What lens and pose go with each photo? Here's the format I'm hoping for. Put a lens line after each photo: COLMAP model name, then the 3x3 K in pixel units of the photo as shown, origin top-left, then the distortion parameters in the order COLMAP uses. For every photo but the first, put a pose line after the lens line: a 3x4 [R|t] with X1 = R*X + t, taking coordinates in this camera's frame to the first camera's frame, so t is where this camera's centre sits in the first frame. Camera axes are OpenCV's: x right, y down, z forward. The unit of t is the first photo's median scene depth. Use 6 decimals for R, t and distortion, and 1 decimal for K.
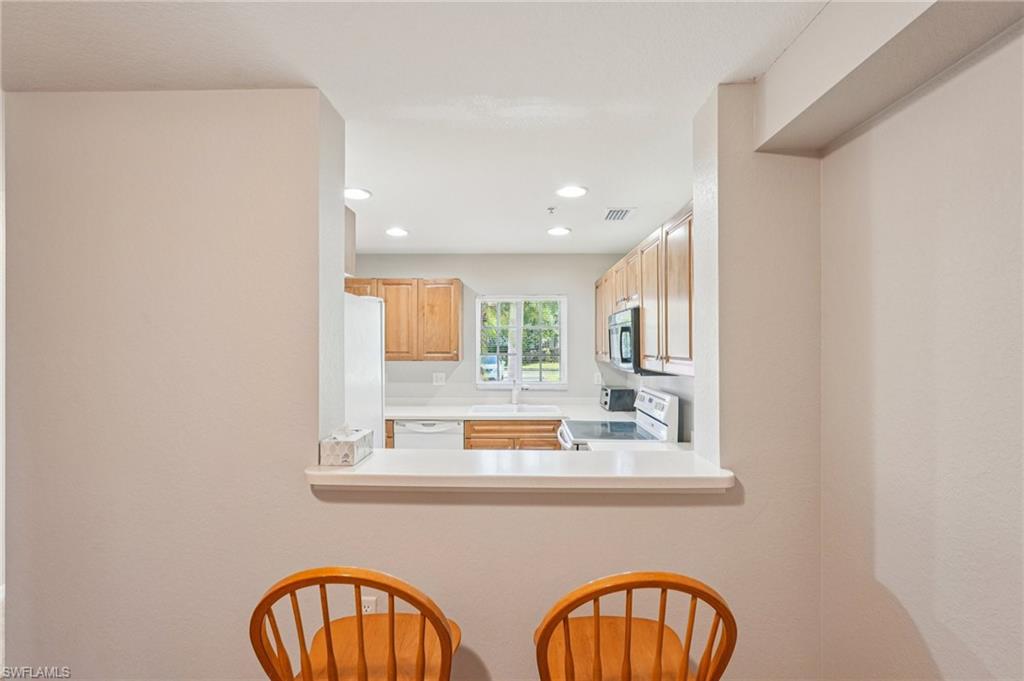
lens RADIAL K [[466.3, 0, 512.4], [0, 466.3, 341.7], [0, 0, 1]] dist [-0.013100, 0.006229]
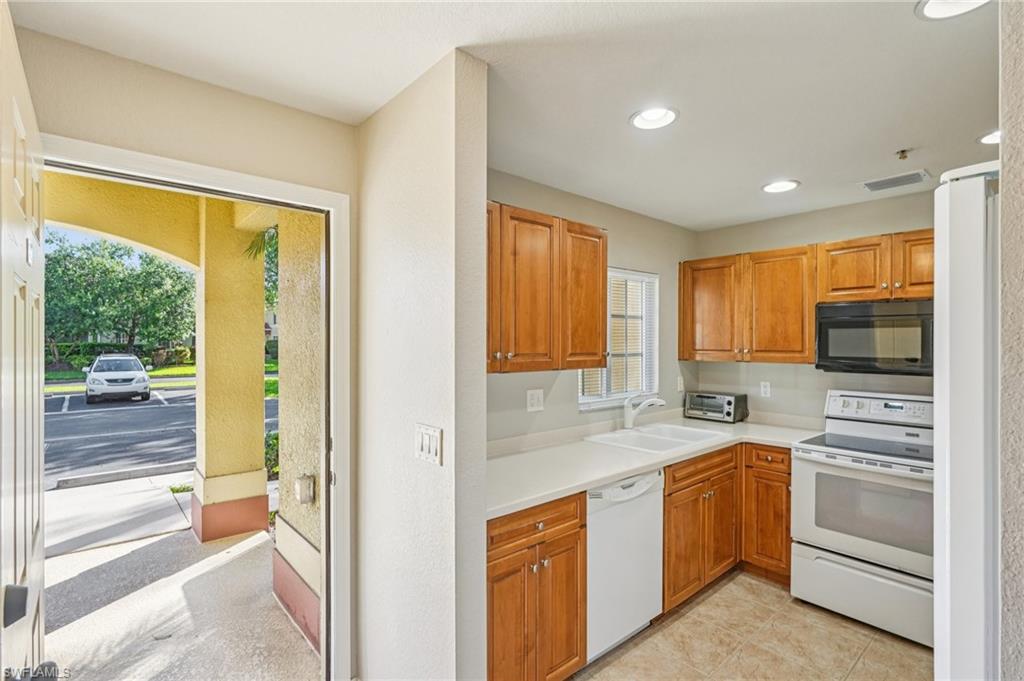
lens RADIAL K [[485.1, 0, 513.7], [0, 485.1, 343.7], [0, 0, 1]] dist [-0.009091, 0.005576]
pose [[0.765720, -0.004810, 0.643156, -0.605780], [0.000042, 0.999972, 0.007428, 0.006040], [-0.643174, -0.005661, 0.765699, 0.604036]]
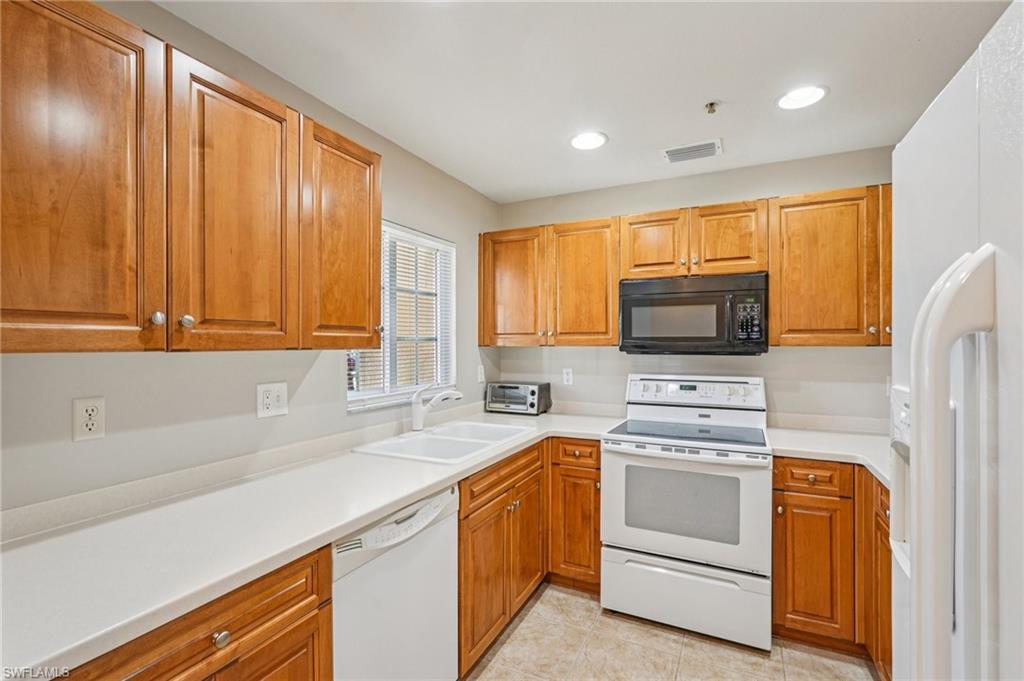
lens RADIAL K [[466.3, 0, 512.1], [0, 466.3, 345.1], [0, 0, 1]] dist [-0.013100, 0.006229]
pose [[0.460417, -0.007865, 0.887668, -0.437275], [0.001688, 0.999967, 0.007985, 0.034933], [-0.887701, -0.002178, 0.460415, 0.701073]]
